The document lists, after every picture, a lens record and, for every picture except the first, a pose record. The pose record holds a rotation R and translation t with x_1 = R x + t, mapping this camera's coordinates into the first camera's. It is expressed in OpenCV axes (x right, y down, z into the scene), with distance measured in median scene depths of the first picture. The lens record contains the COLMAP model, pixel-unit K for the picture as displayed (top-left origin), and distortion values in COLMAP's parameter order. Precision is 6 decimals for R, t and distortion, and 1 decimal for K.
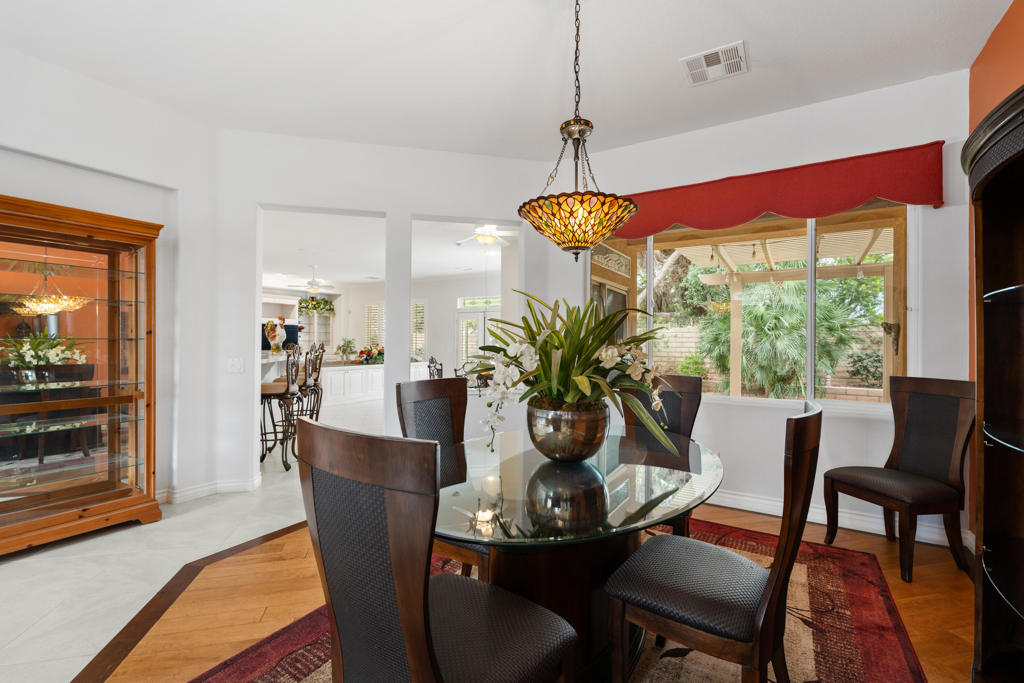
lens RADIAL K [[456.9, 0, 511.7], [0, 456.9, 339.9], [0, 0, 1]] dist [0.001313, 0.000001]
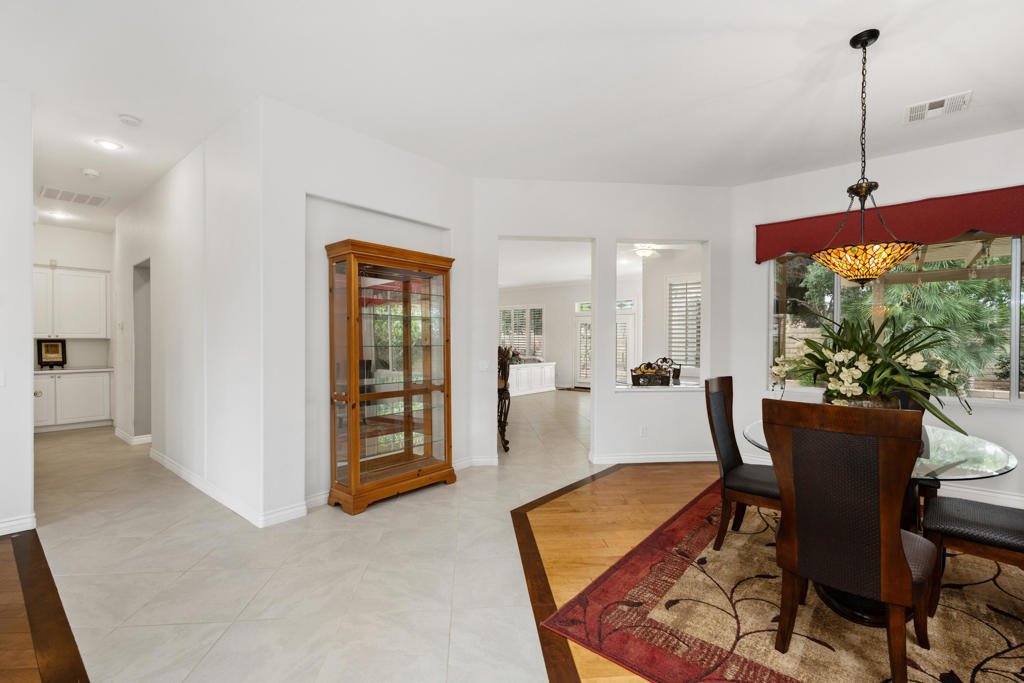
lens RADIAL K [[450.3, 0, 525.4], [0, 450.3, 345.6], [0, 0, 1]] dist [-0.001634, -0.000575]
pose [[0.989026, -0.001909, -0.147732, -0.379378], [0.003703, 0.999923, 0.011868, -0.016353], [0.147698, -0.012285, 0.988956, -0.259624]]
